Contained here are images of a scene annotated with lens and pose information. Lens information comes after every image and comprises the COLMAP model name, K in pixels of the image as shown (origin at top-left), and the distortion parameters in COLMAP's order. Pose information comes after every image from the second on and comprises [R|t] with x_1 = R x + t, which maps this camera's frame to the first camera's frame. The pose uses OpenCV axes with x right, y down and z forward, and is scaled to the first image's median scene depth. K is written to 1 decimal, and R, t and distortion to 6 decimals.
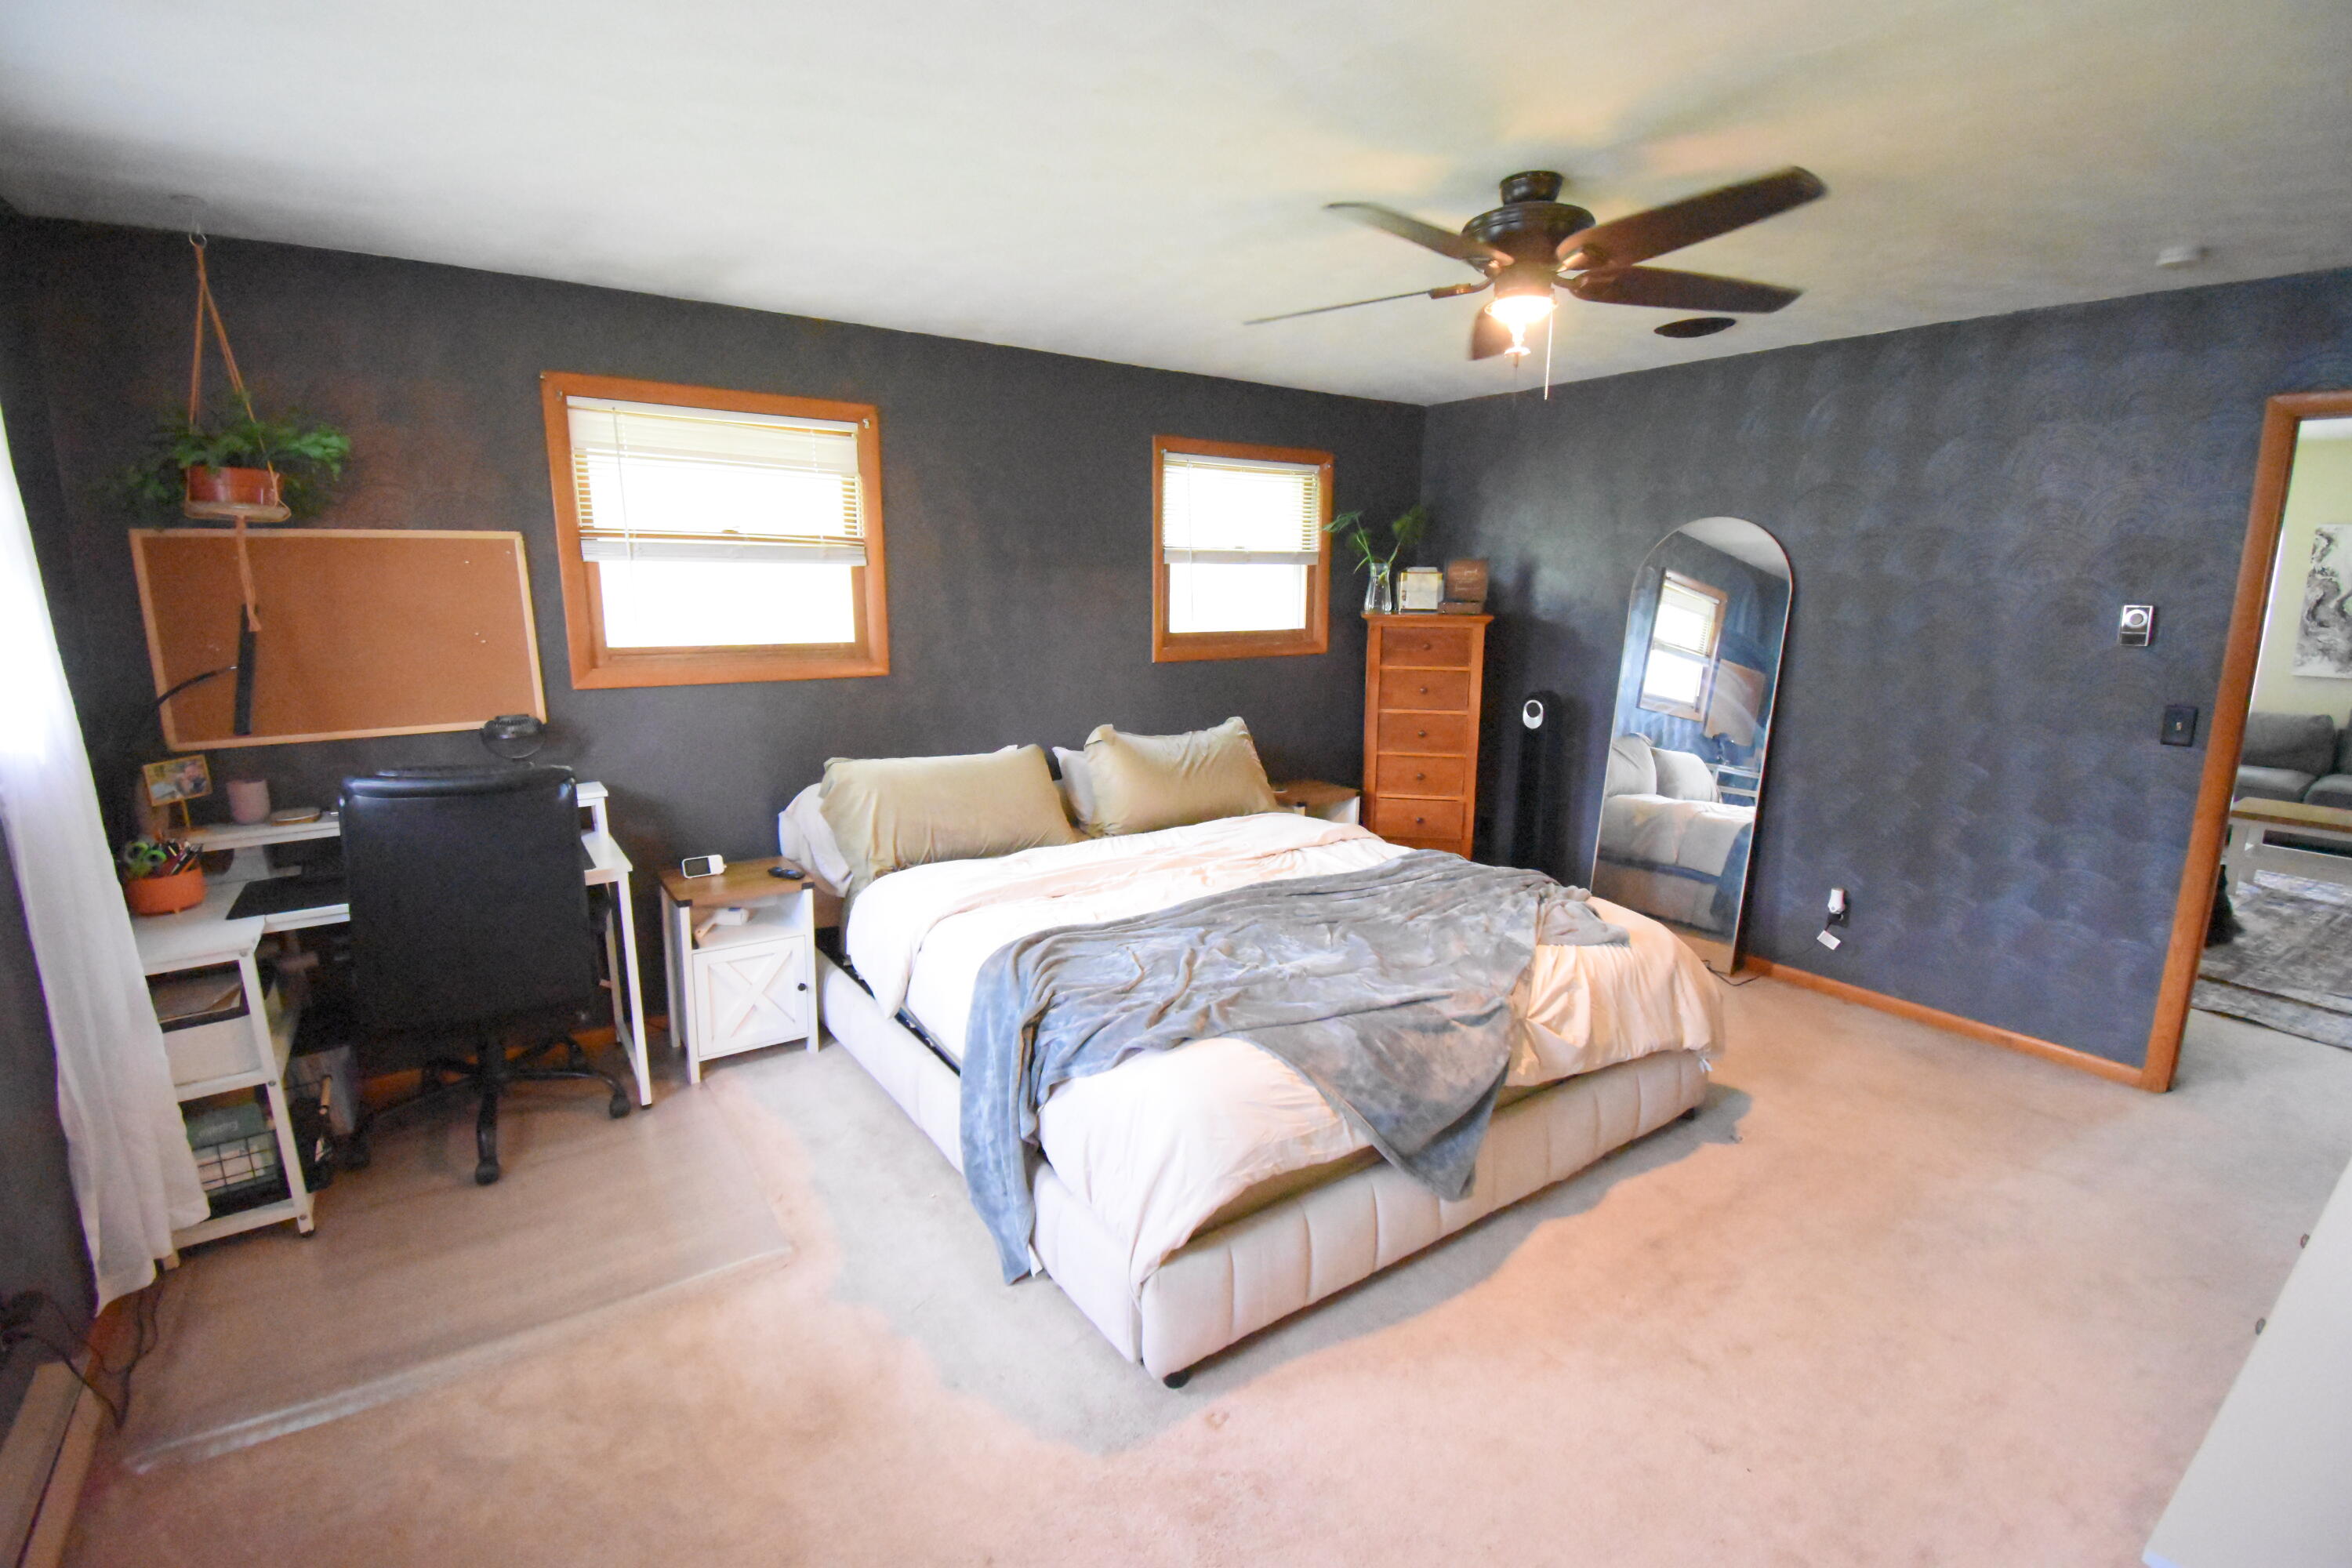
lens RADIAL K [[1035.5, 0, 1180.0], [0, 1035.5, 802.1], [0, 0, 1]] dist [0.013902, -0.022169]
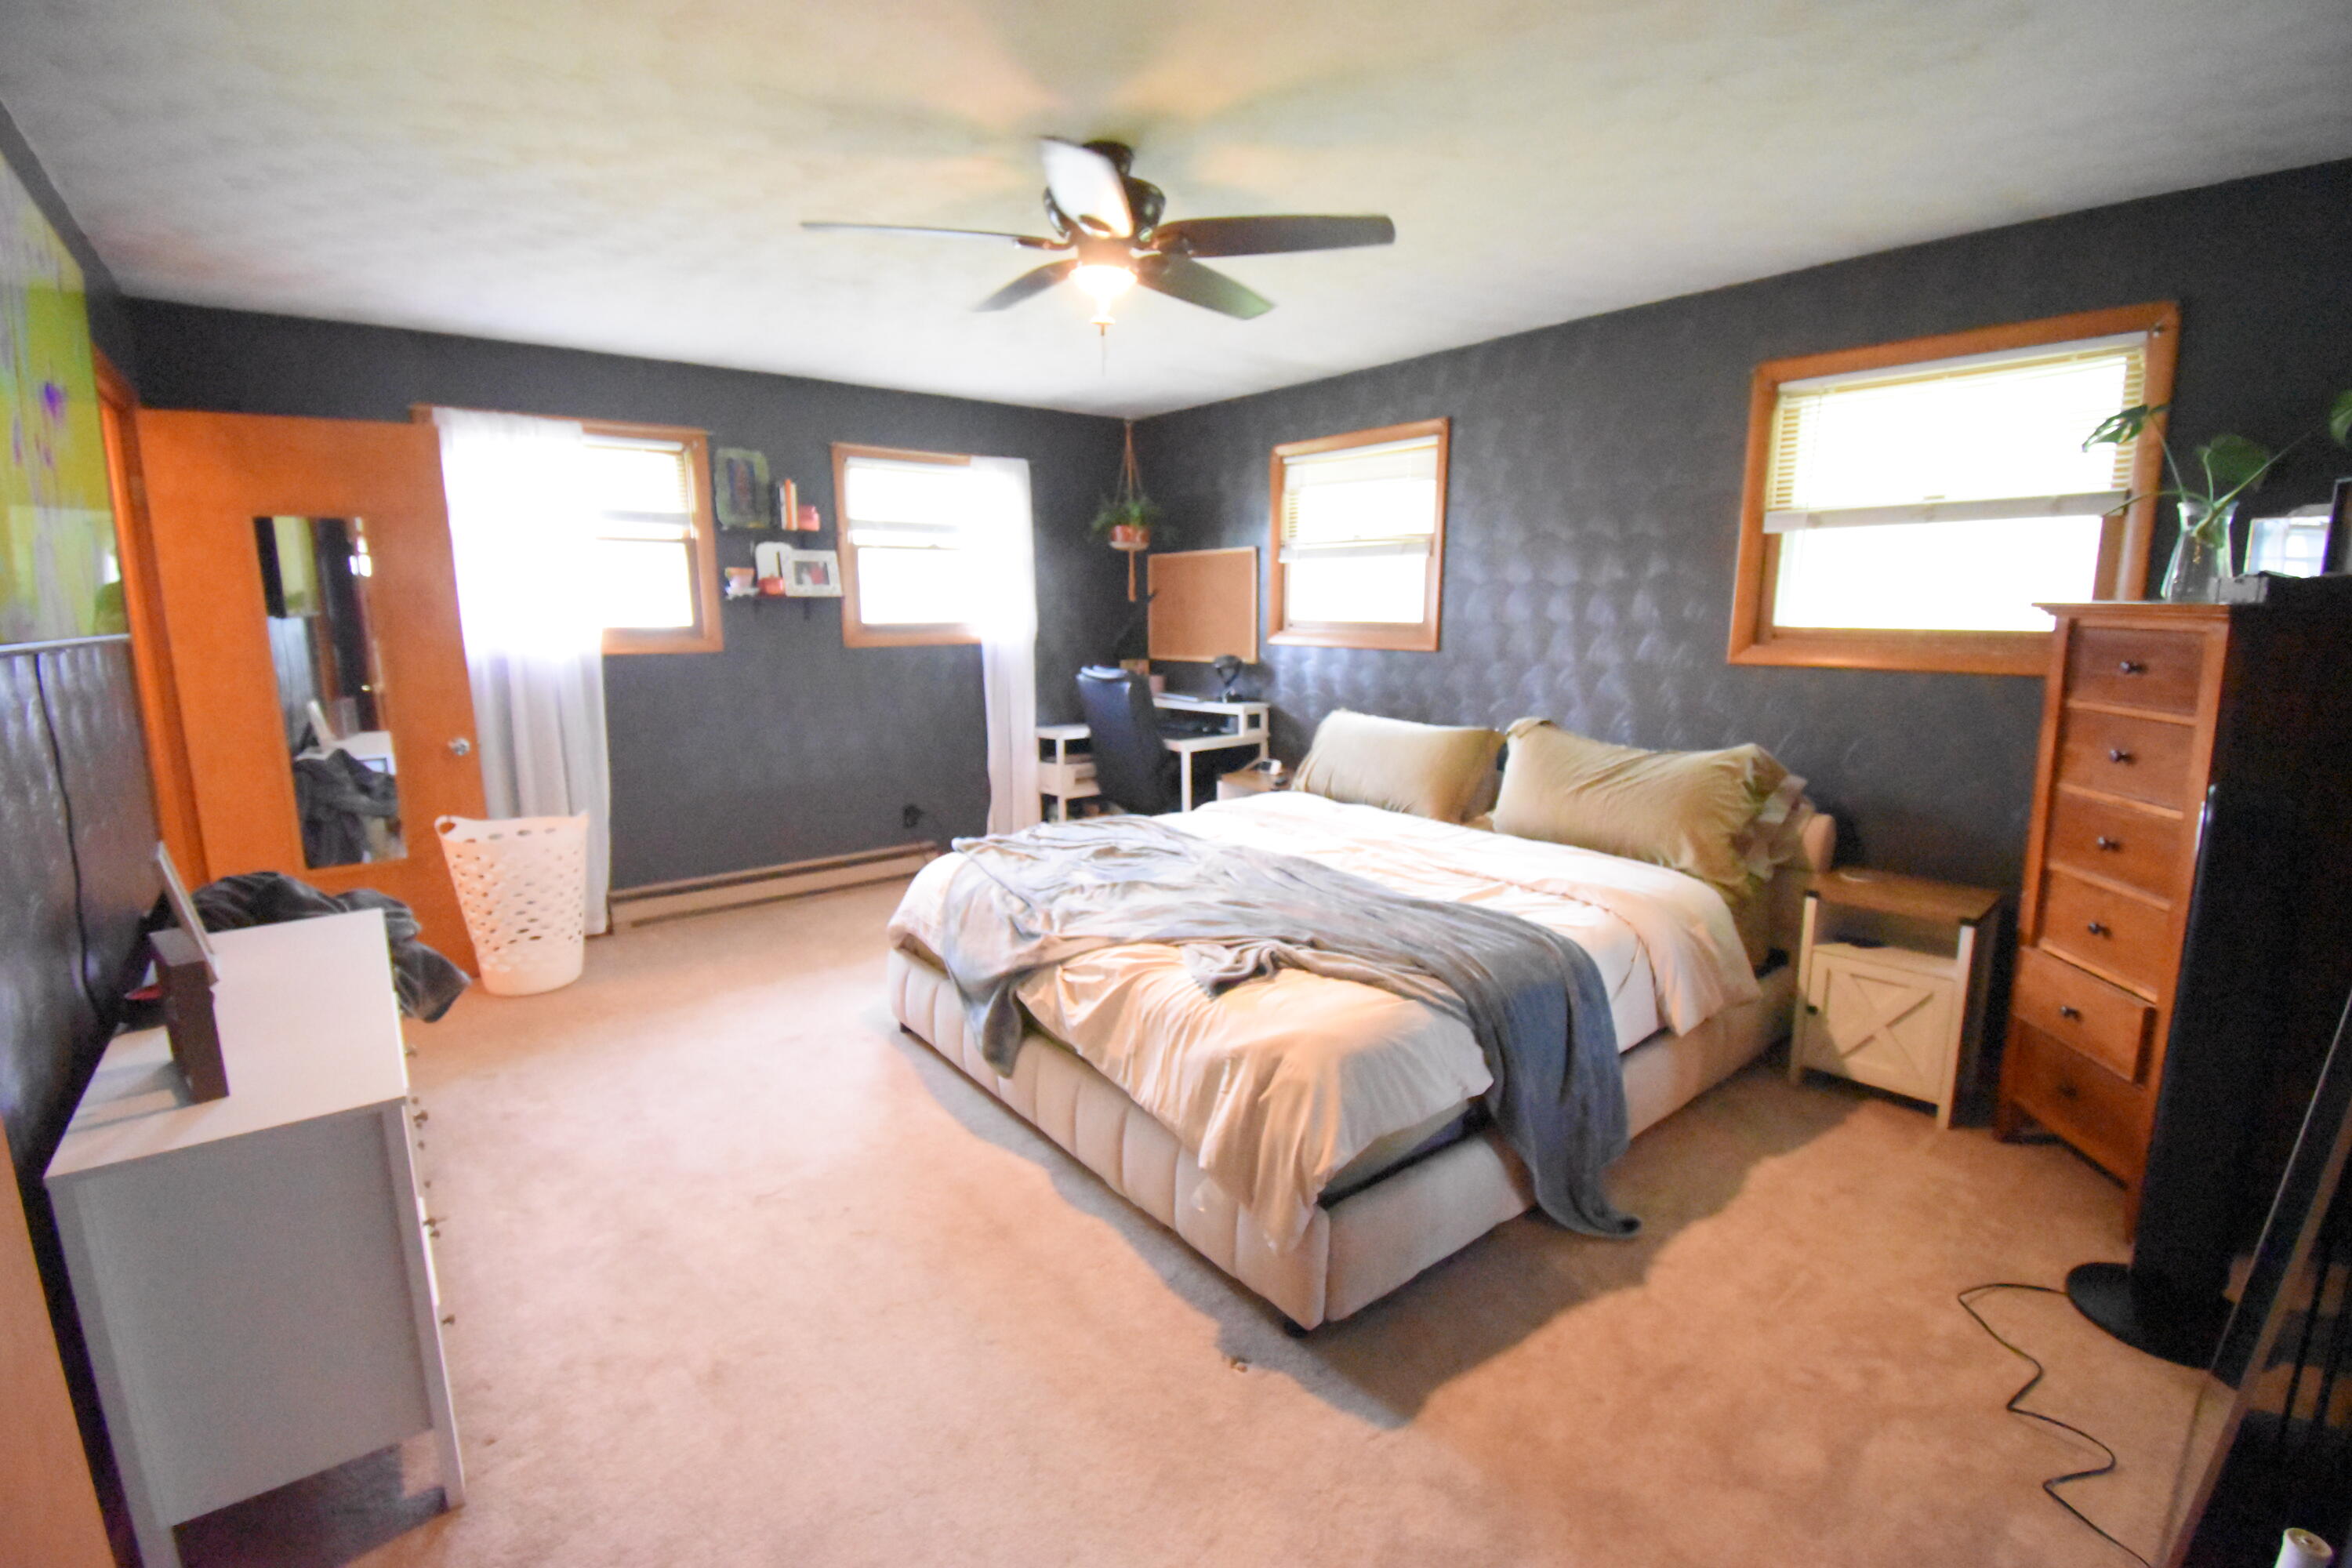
lens RADIAL K [[1035.5, 0, 1184.5], [0, 1035.5, 781.1], [0, 0, 1]] dist [0.013902, -0.022169]
pose [[0.044677, 0.172305, -0.984030, 0.742956], [-0.184584, 0.969477, 0.161376, -0.098283], [0.981801, 0.174426, 0.075118, 0.554942]]
